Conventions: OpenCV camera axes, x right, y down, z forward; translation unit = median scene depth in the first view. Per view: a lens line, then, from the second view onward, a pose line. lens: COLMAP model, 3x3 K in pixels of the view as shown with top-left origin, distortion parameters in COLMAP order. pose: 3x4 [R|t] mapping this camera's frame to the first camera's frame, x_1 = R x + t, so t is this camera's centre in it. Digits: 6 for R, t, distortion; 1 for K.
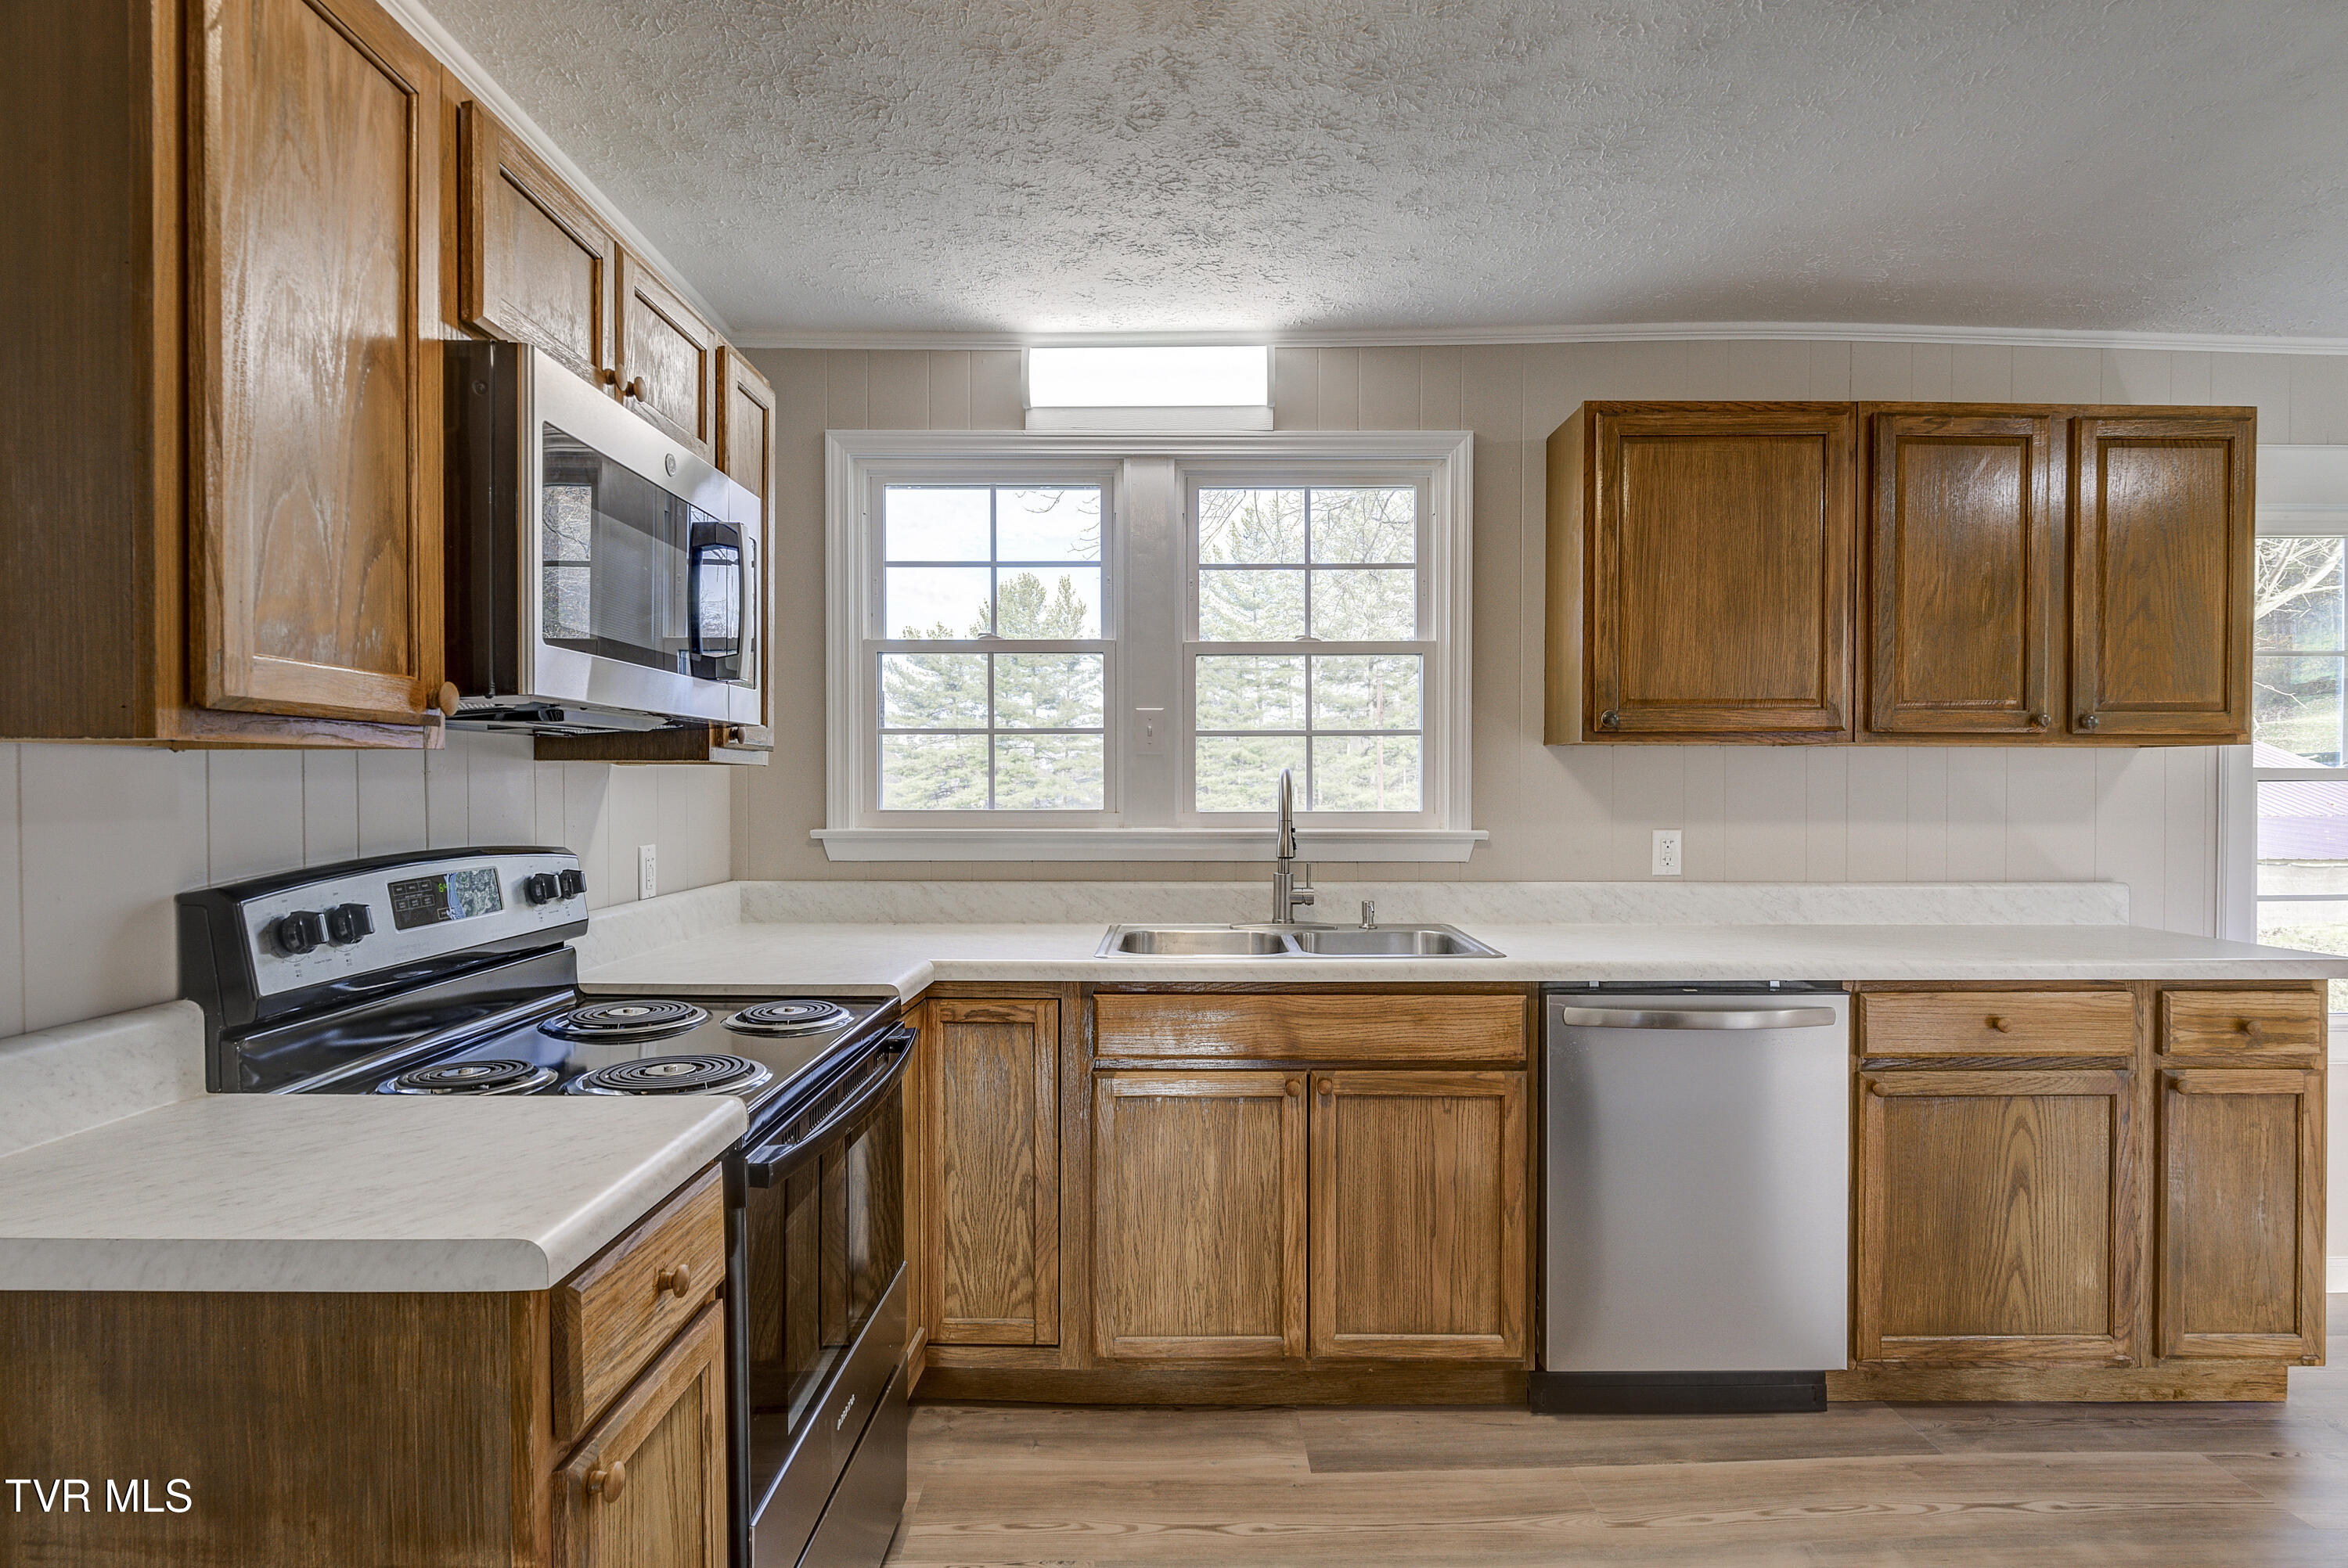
lens RADIAL K [[1213.2, 0, 1173.9], [0, 1213.2, 794.8], [0, 0, 1]] dist [-0.014812, 0.001172]
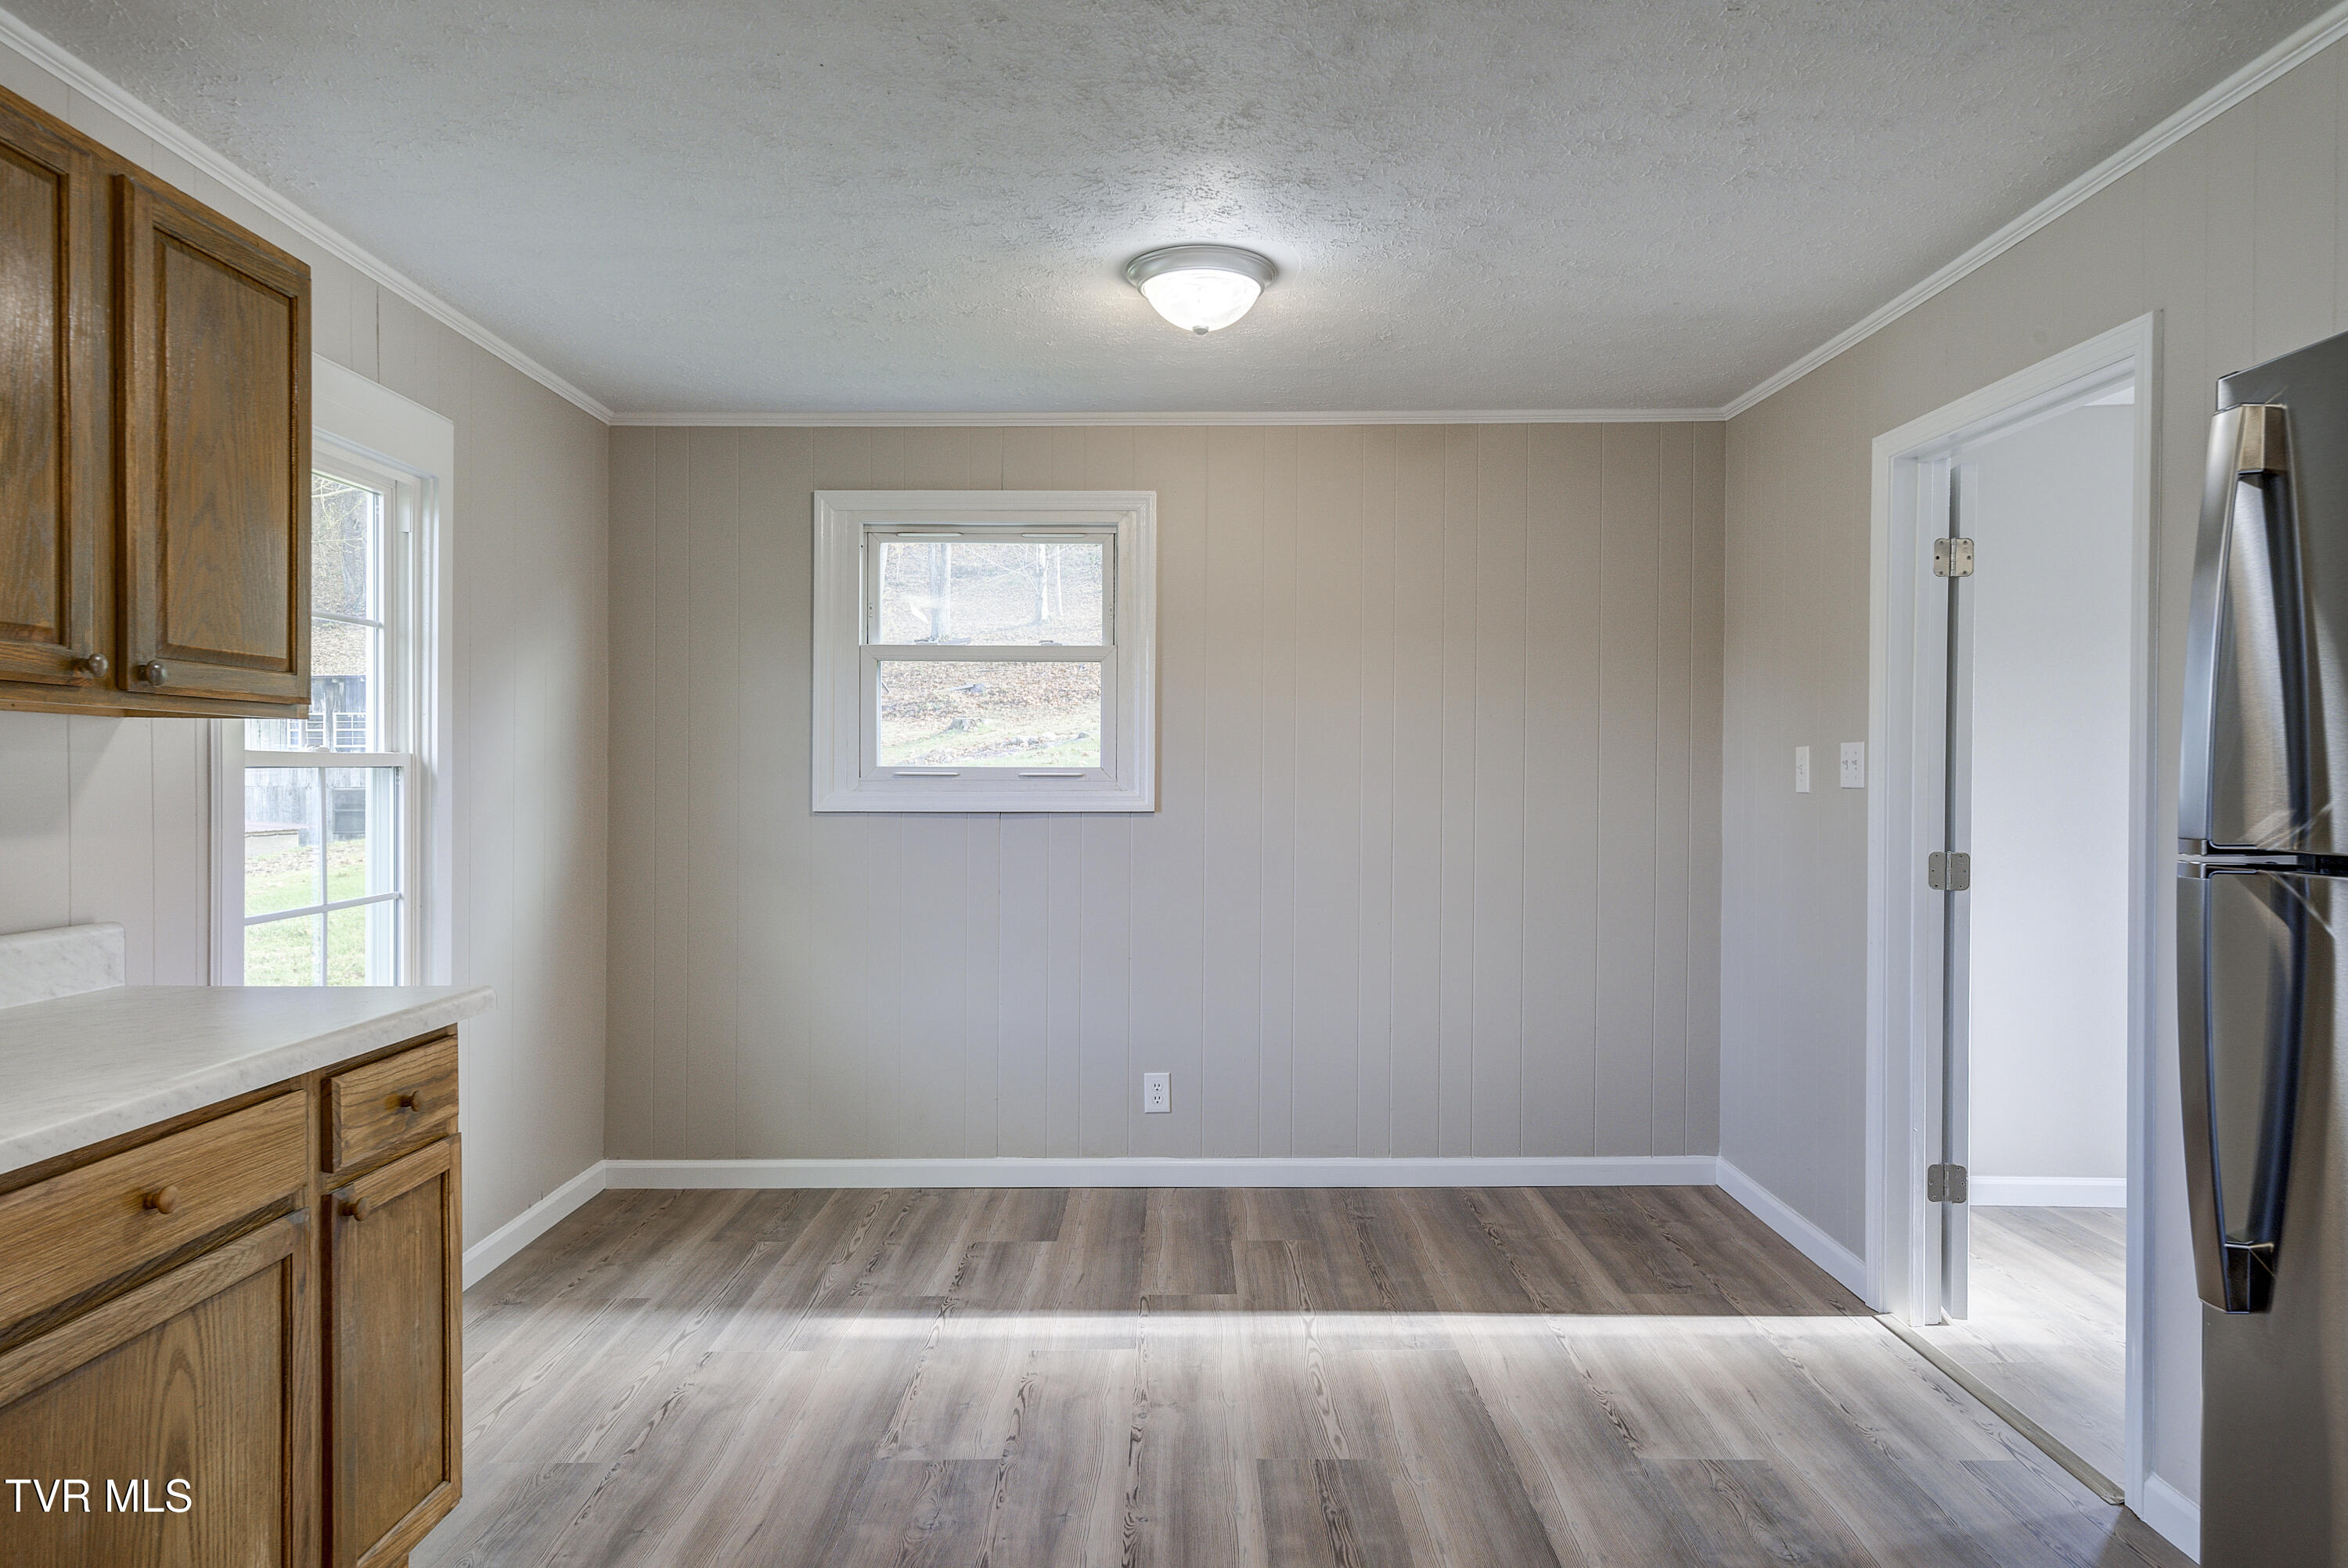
lens RADIAL K [[1389.1, 0, 1193.1], [0, 1389.1, 784.2], [0, 0, 1]] dist [0.003076, 0.000194]
pose [[-0.002169, -0.008072, 0.999965, 0.036420], [0.006135, 0.999948, 0.008085, -0.005988], [-0.999979, 0.006153, -0.002119, 0.504861]]
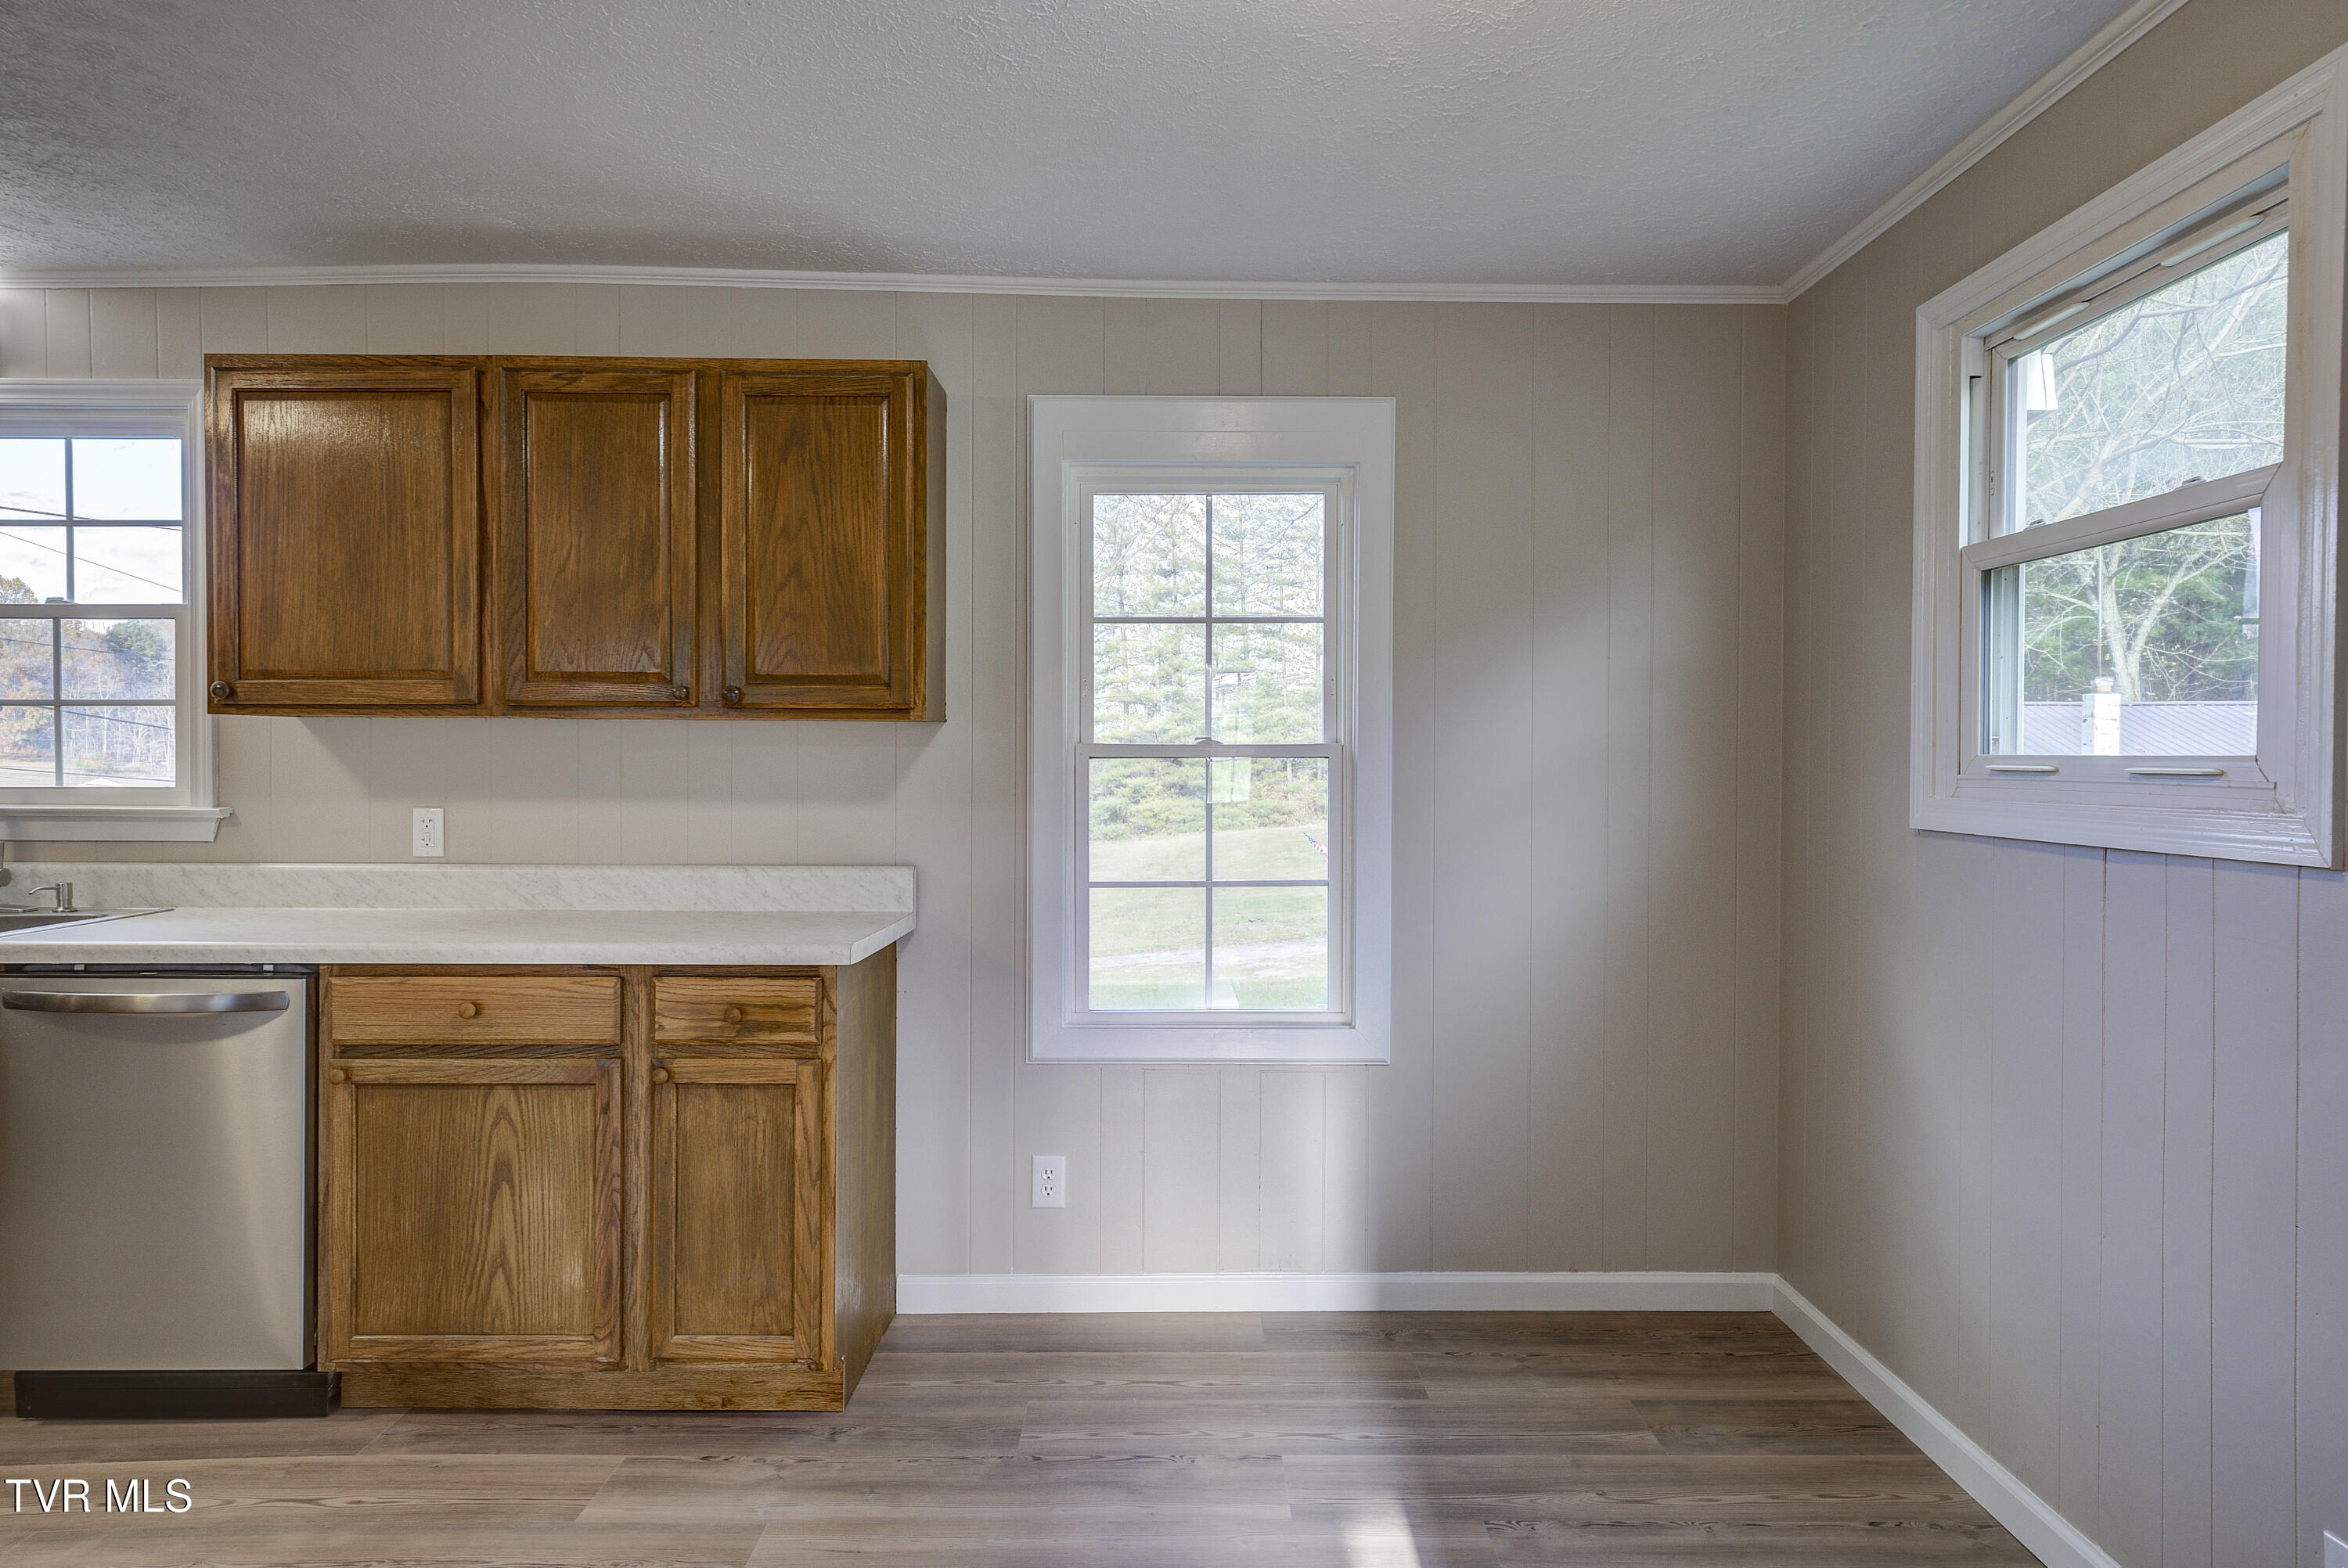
lens RADIAL K [[1496.0, 0, 1174.8], [0, 1496.0, 769.7], [0, 0, 1]] dist [0.014755, -0.001777]
pose [[0.999994, 0.003577, 0.000268, 1.221240], [-0.003578, 0.999992, 0.001797, -0.005962], [-0.000261, -0.001798, 0.999998, -0.197159]]
